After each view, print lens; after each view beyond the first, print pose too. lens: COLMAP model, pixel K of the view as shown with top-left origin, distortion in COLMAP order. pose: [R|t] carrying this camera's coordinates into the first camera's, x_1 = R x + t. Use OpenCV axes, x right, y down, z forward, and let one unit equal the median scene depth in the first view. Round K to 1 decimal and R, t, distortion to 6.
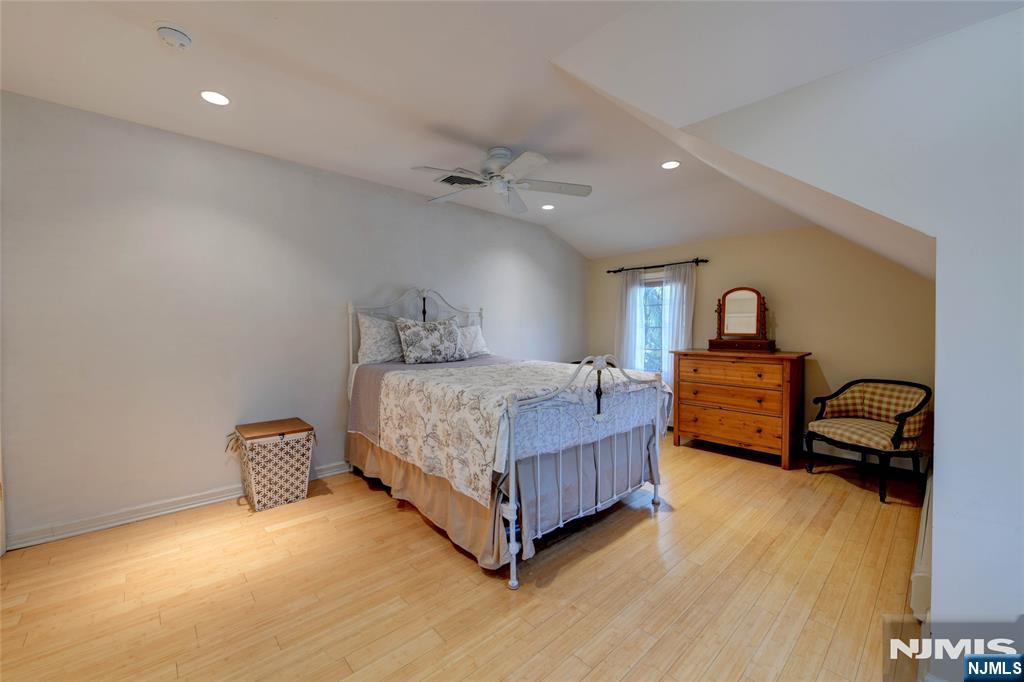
lens RADIAL K [[410.5, 0, 512.0], [0, 410.5, 341.0], [0, 0, 1]] dist [-0.000674, -0.000062]
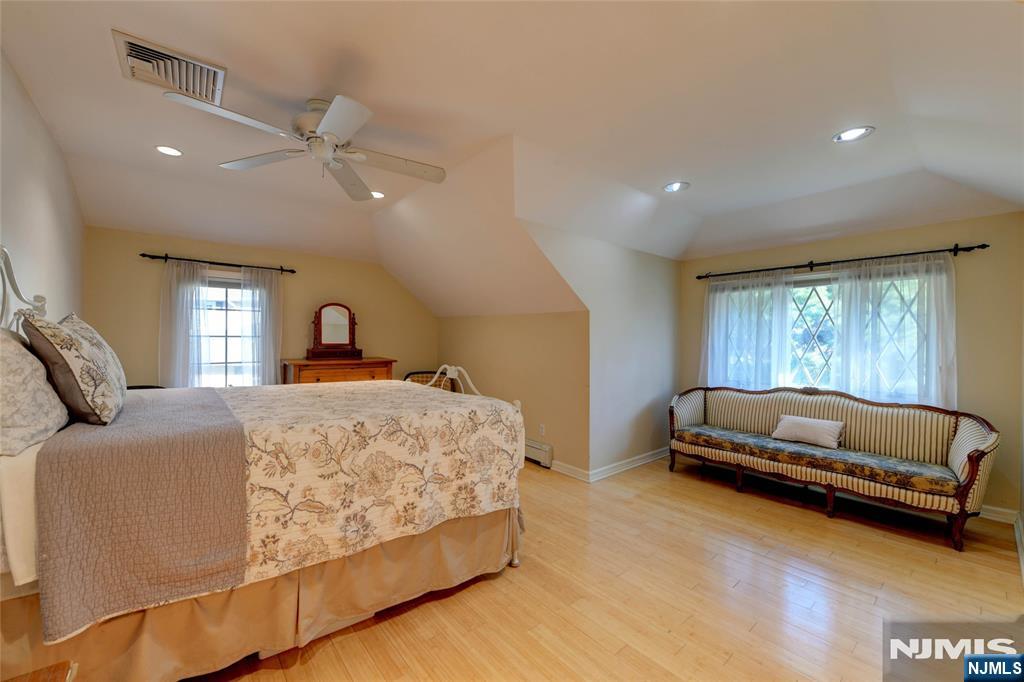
lens RADIAL K [[419.8, 0, 512.0], [0, 419.8, 341.0], [0, 0, 1]] dist [-0.000362, -0.000009]
pose [[0.021494, -0.004812, 0.999757, -0.954982], [0.016762, 0.999850, 0.004452, -0.037022], [-0.999628, 0.016662, 0.021571, 0.778418]]
